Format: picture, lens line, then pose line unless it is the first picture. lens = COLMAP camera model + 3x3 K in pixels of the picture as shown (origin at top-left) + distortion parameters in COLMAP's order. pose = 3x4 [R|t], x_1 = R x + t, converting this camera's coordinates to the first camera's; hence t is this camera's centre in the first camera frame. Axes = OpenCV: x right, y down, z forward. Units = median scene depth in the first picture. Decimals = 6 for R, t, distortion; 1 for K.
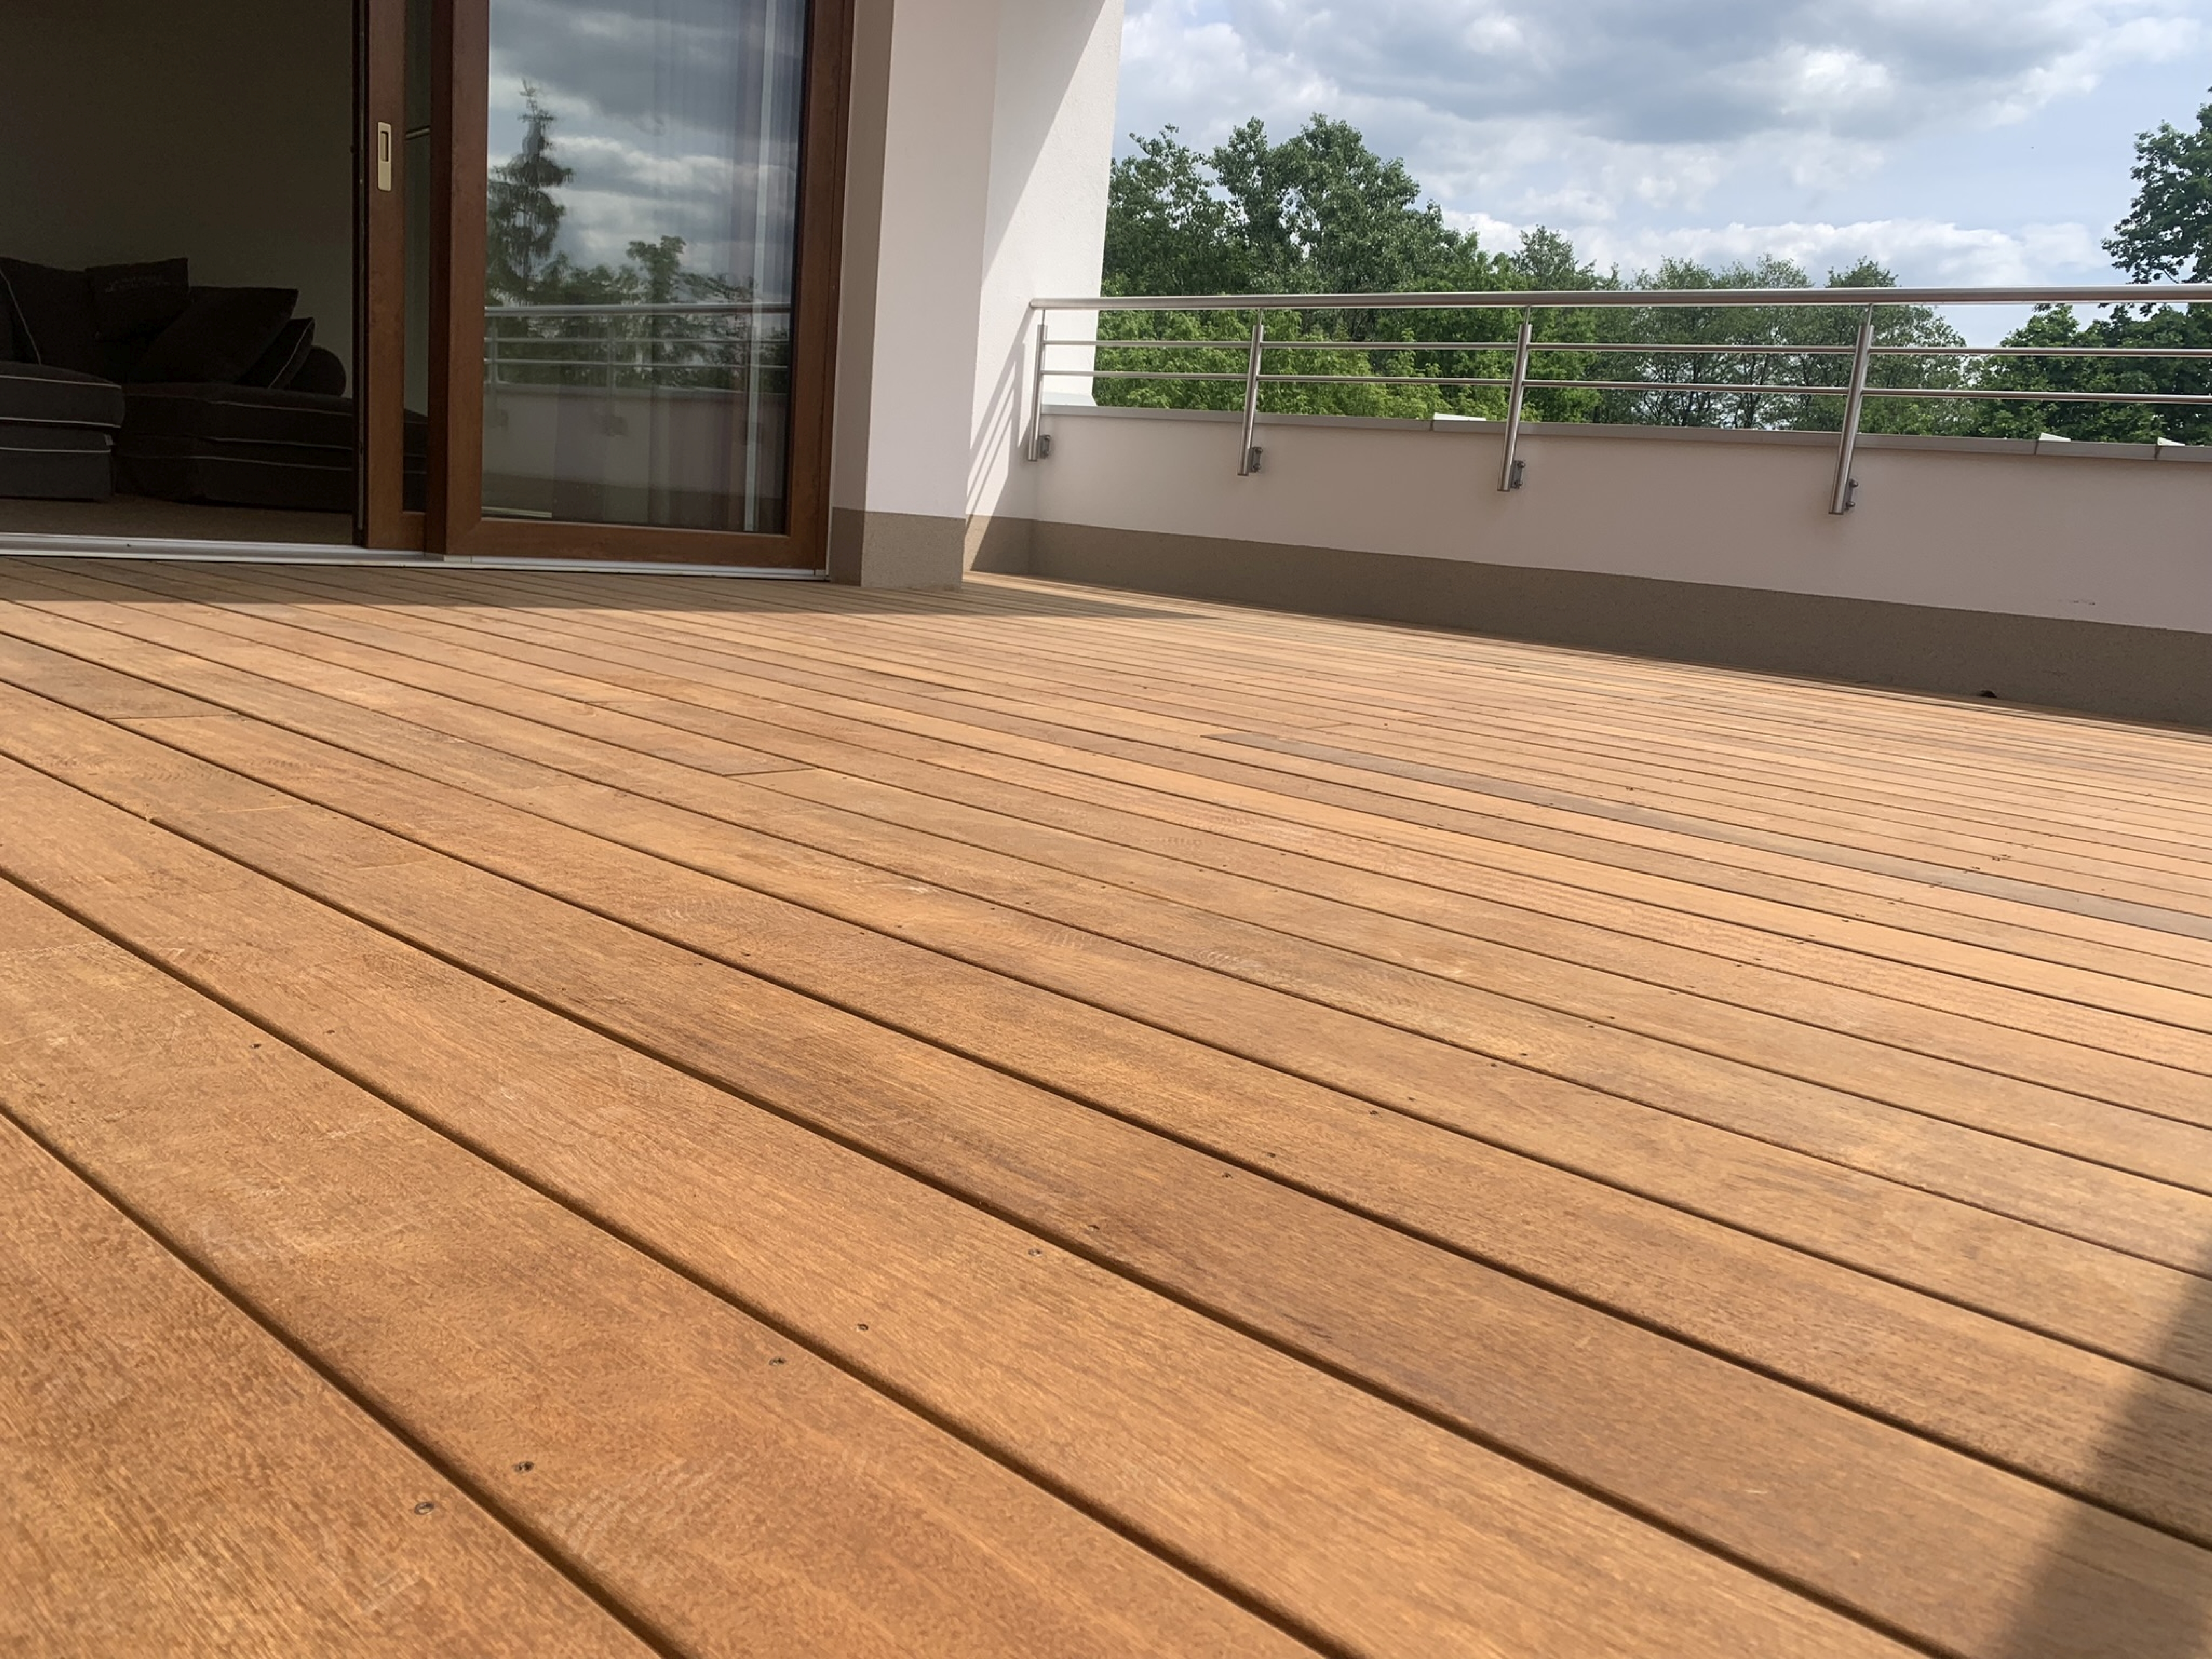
lens RADIAL K [[1691.0, 0, 1088.5], [0, 1691.0, 818.5], [0, 0, 1]] dist [0.050543, -0.052055]
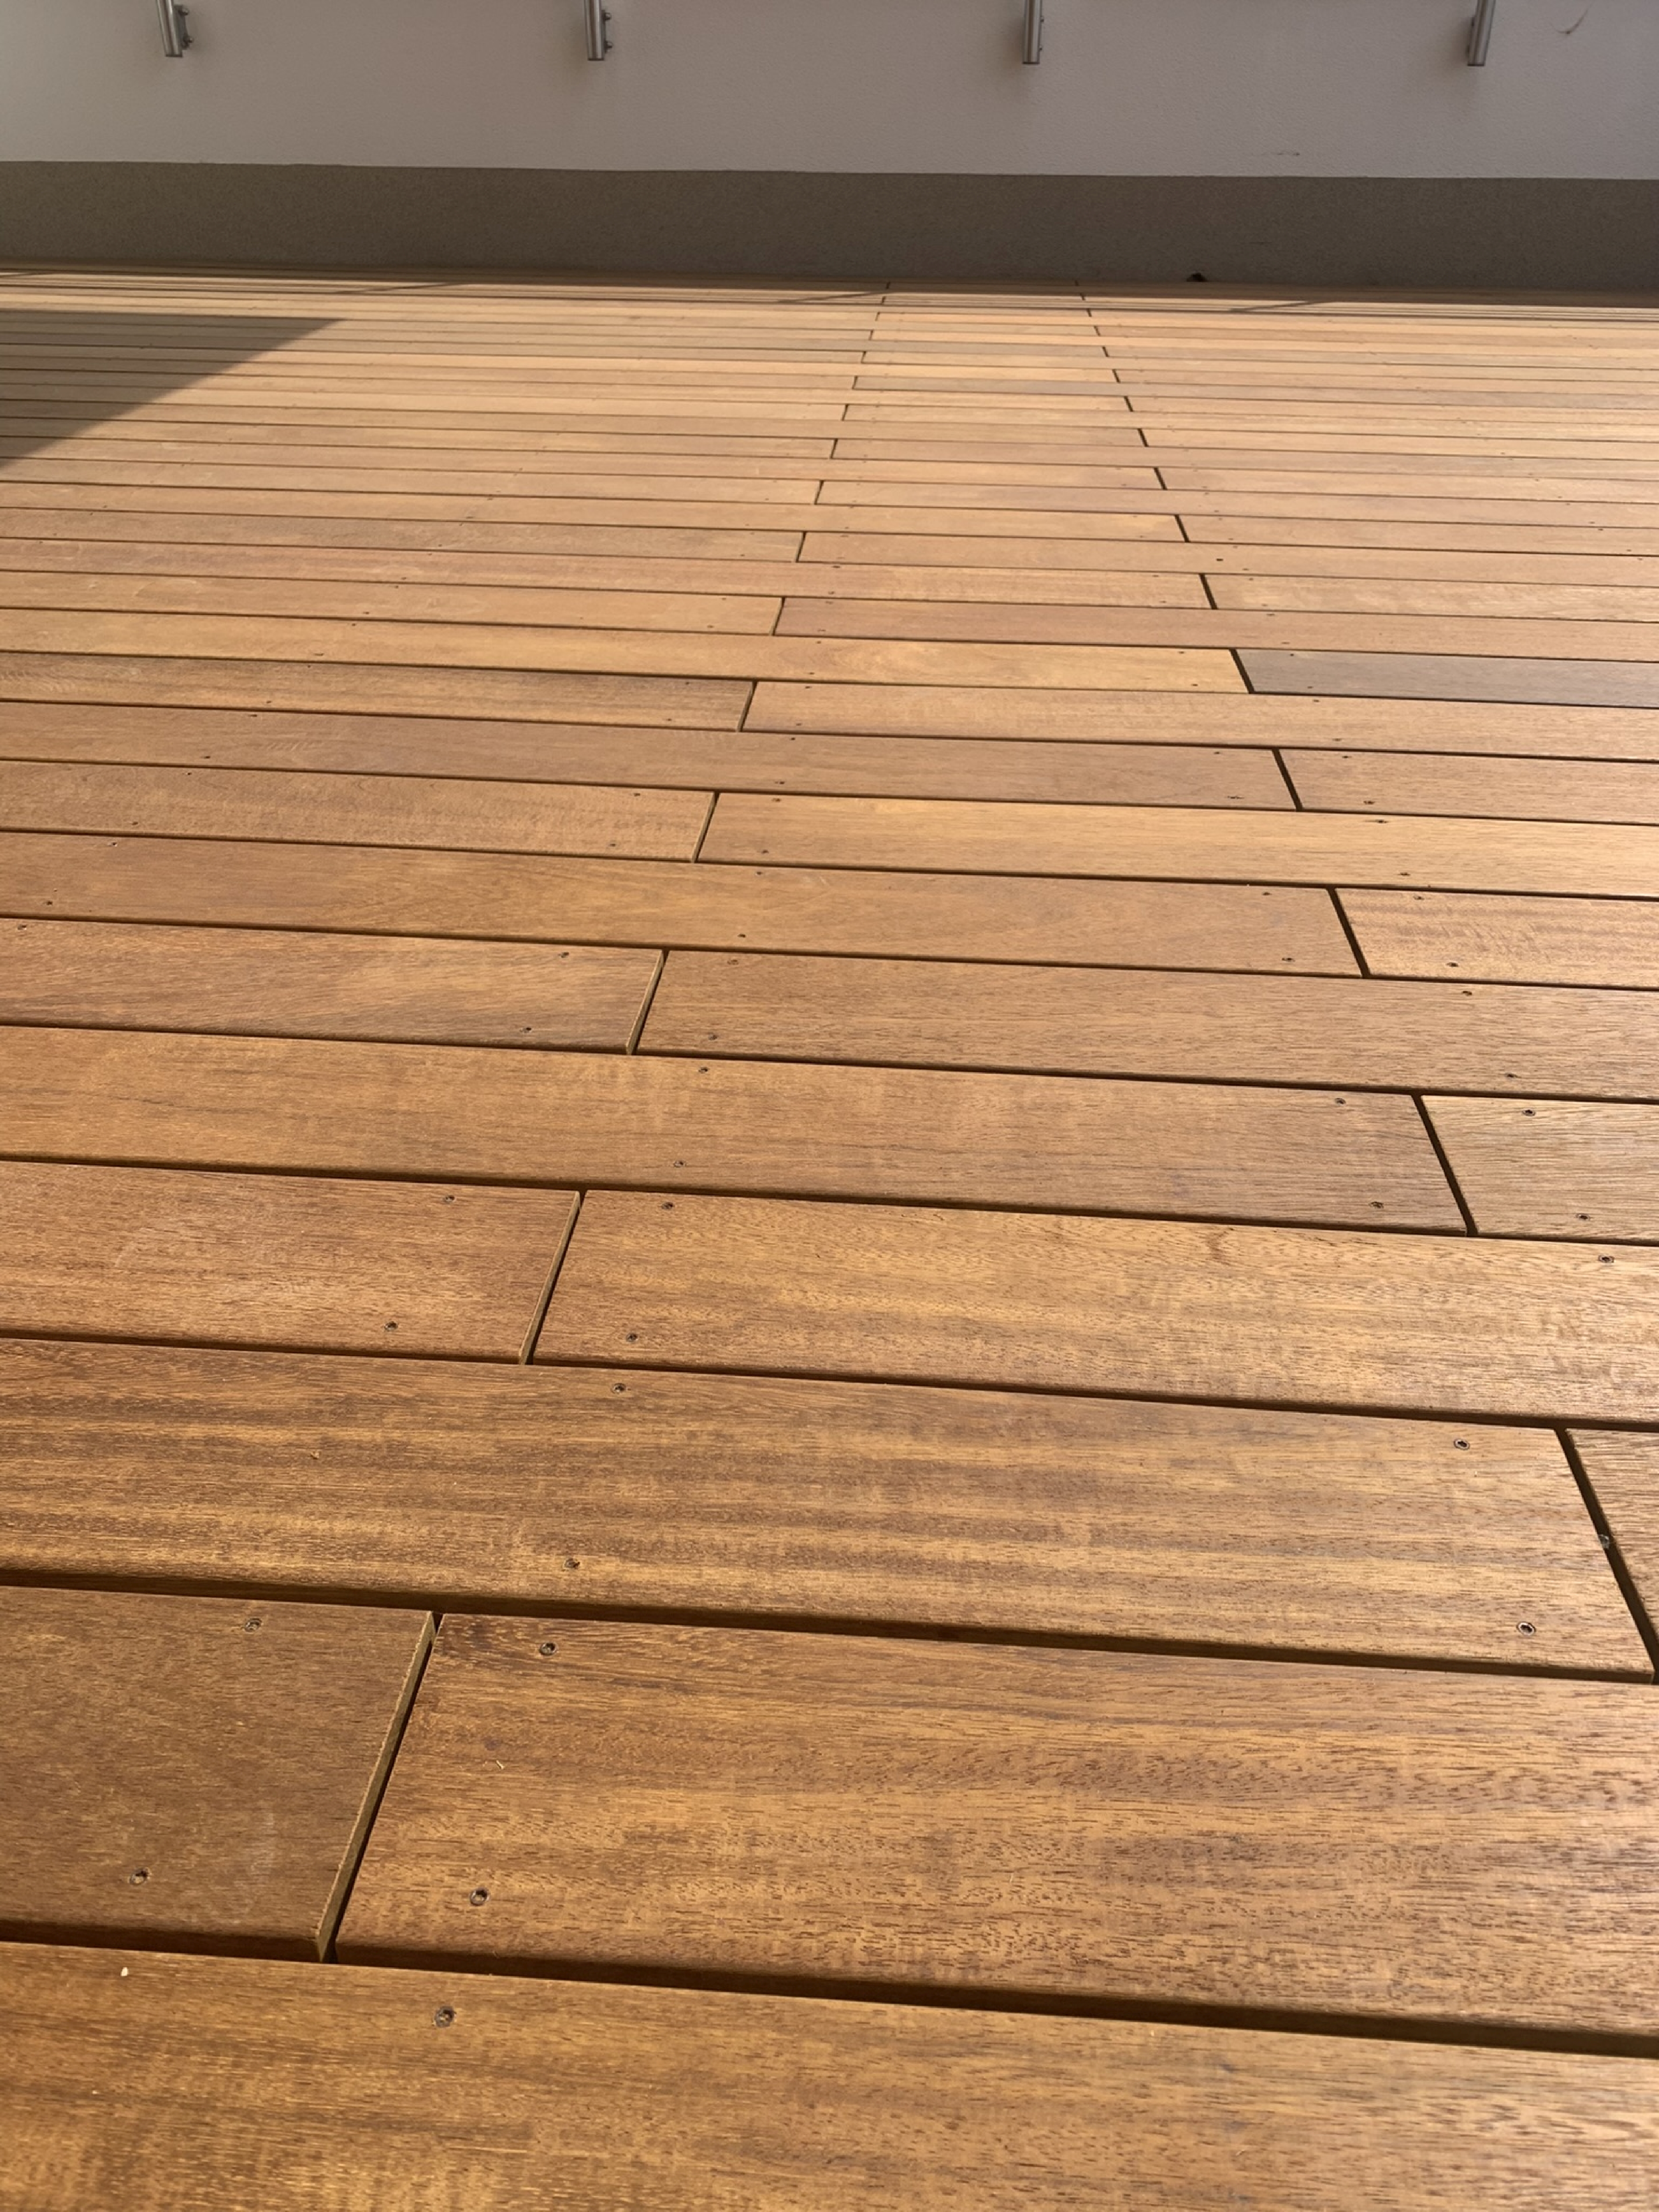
lens RADIAL K [[1694.8, 0, 830.5], [0, 1694.8, 1116.4], [0, 0, 1]] dist [0.016825, -0.013286]
pose [[0.802793, -0.388247, 0.452535, -0.157596], [0.173061, 0.878007, 0.446266, -0.084504], [-0.570590, -0.279943, 0.772048, 0.199422]]
